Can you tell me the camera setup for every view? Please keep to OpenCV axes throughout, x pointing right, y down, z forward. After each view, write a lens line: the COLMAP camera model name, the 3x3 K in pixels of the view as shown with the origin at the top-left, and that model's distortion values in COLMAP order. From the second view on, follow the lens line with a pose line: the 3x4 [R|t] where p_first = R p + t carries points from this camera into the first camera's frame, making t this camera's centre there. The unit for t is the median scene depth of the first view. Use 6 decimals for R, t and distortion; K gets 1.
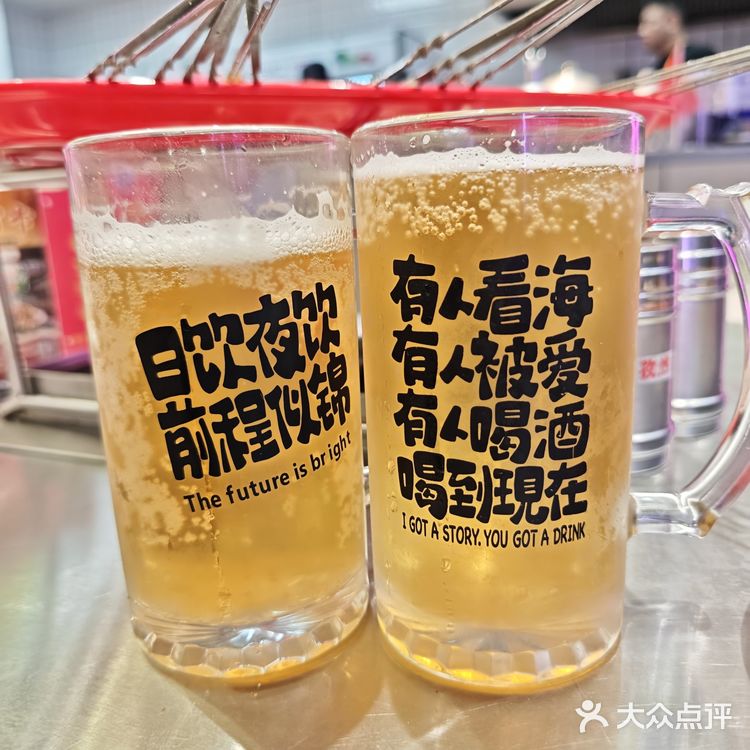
lens RADIAL K [[700.3, 0, 375.0], [0, 700.3, 375.0], [0, 0, 1]] dist [0.108104, -0.301748]
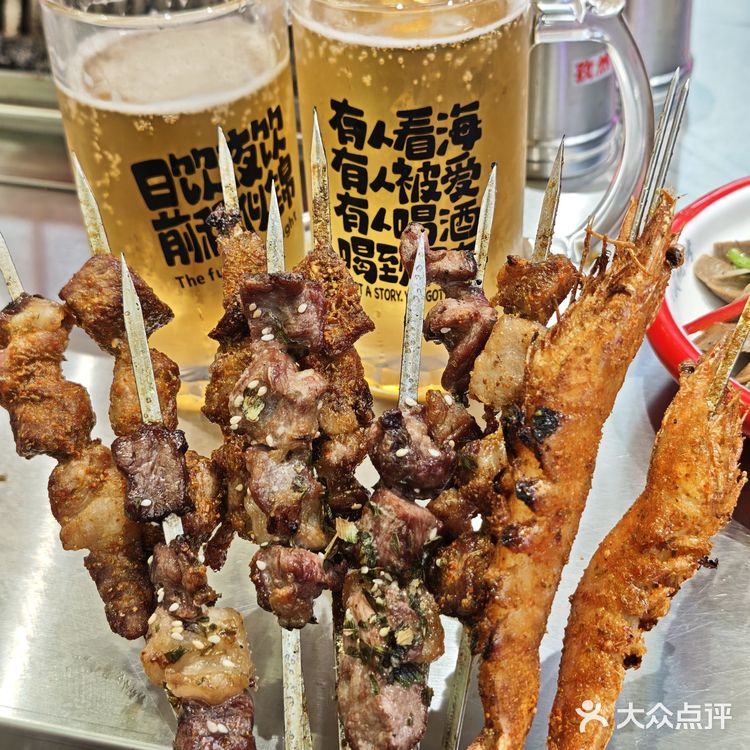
lens RADIAL K [[1361.0, 0, 375.0], [0, 1361.0, 375.0], [0, 0, 1]] dist [0.076811, -0.159250]
pose [[0.994088, -0.065394, 0.086675, -0.141731], [0.025044, 0.914856, 0.403003, -0.700583], [-0.105649, -0.398450, 0.911085, -1.468379]]
